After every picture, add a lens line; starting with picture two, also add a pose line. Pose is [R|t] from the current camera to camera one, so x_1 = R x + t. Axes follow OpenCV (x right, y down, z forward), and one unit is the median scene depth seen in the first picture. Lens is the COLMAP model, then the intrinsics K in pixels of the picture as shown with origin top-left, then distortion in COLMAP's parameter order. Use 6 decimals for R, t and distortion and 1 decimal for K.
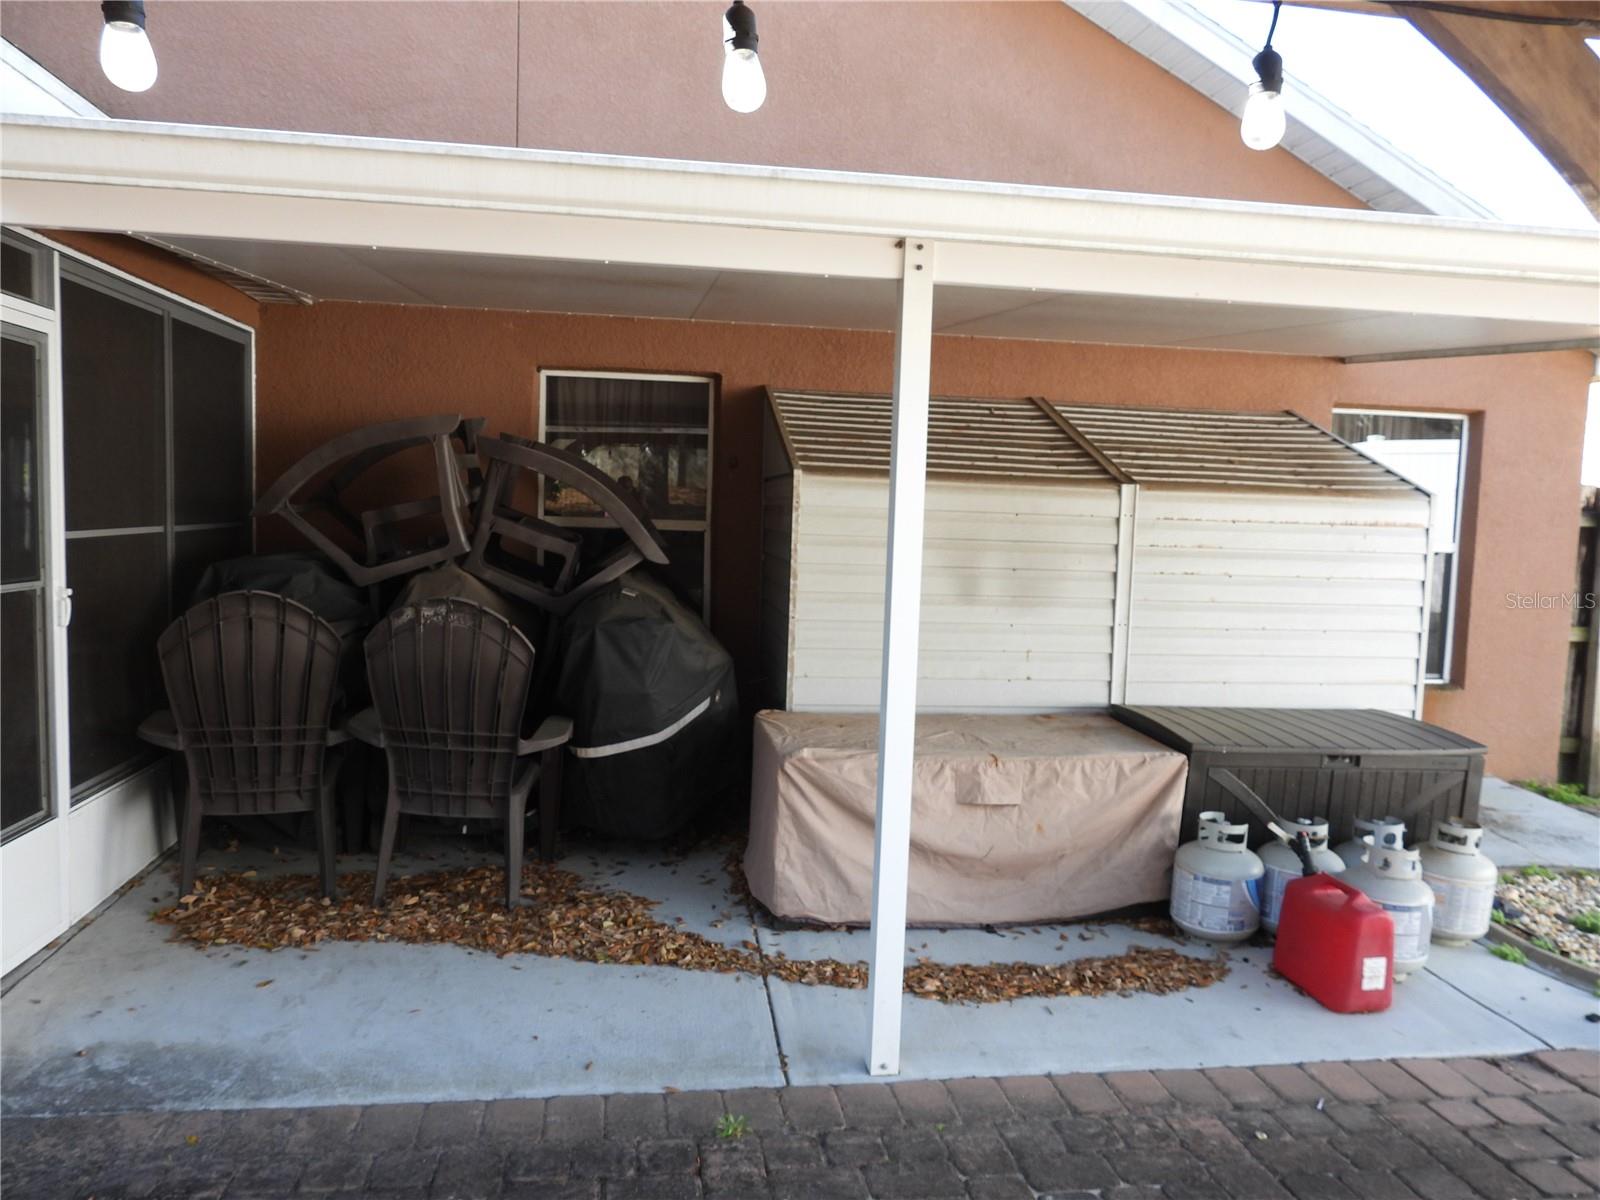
lens RADIAL K [[1136.4, 0, 800.0], [0, 1136.4, 600.0], [0, 0, 1]] dist [-0.014317, -0.001142]
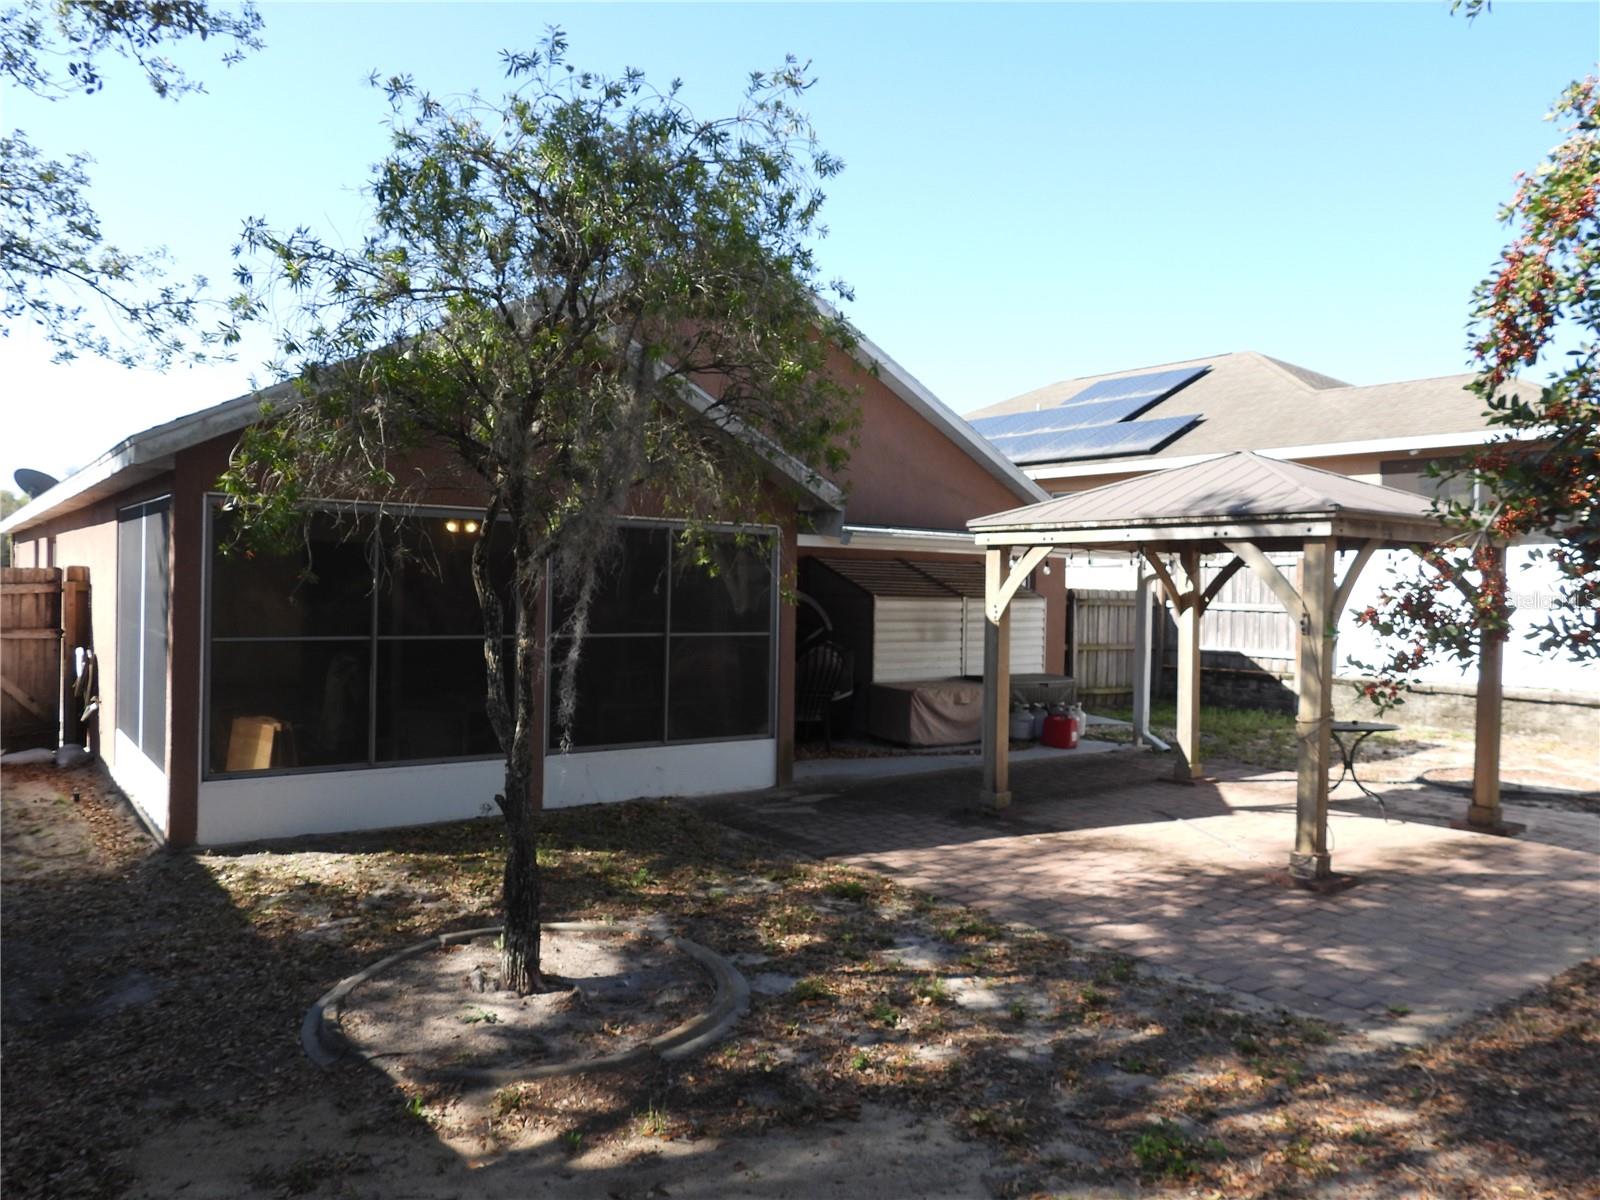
lens RADIAL K [[1146.0, 0, 800.0], [0, 1146.0, 600.0], [0, 0, 1]] dist [-0.017769, 0.001062]
pose [[0.871415, -0.019100, 0.490174, -1.750102], [0.046008, 0.998019, -0.042902, 0.010428], [-0.488384, 0.059937, 0.870568, -1.528043]]
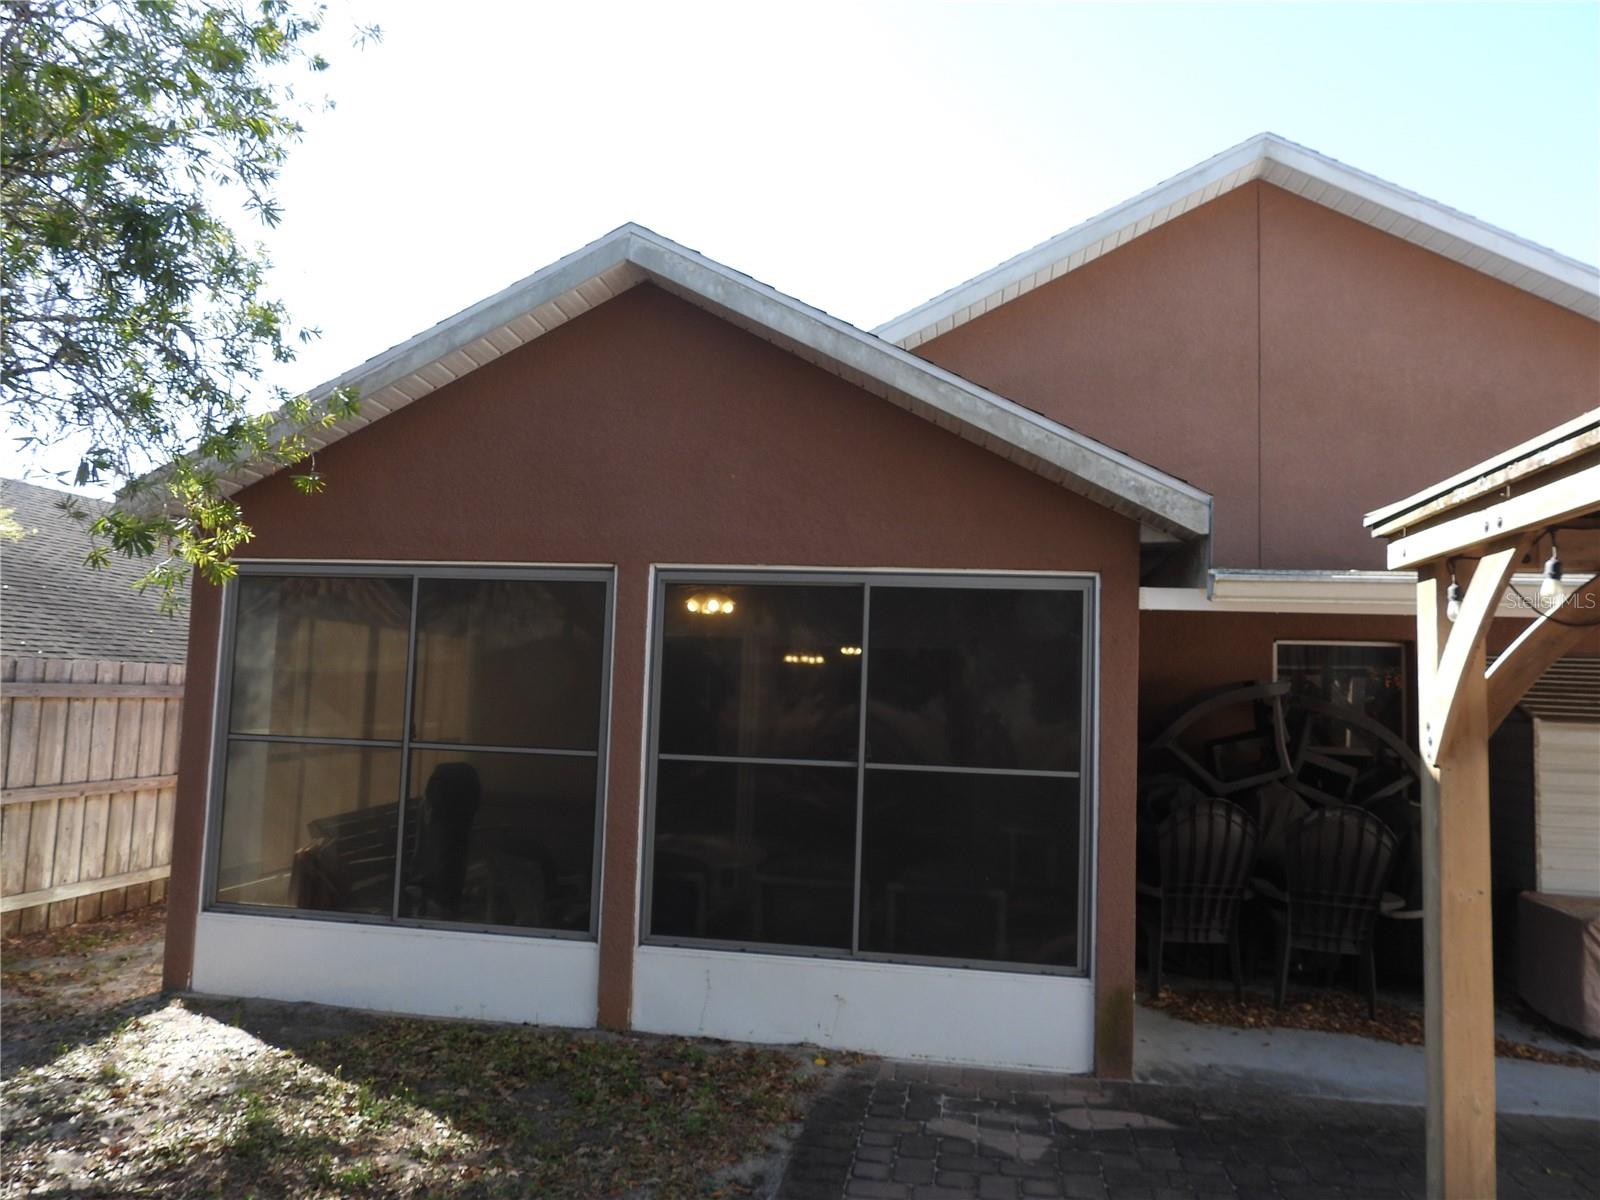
lens RADIAL K [[1146.0, 0, 800.0], [0, 1146.0, 600.0], [0, 0, 1]] dist [-0.017769, 0.001062]
pose [[0.957391, -0.024118, -0.287787, -0.536279], [-0.027603, 0.984302, -0.174319, 0.014030], [0.287473, 0.174836, 0.941696, -0.713611]]
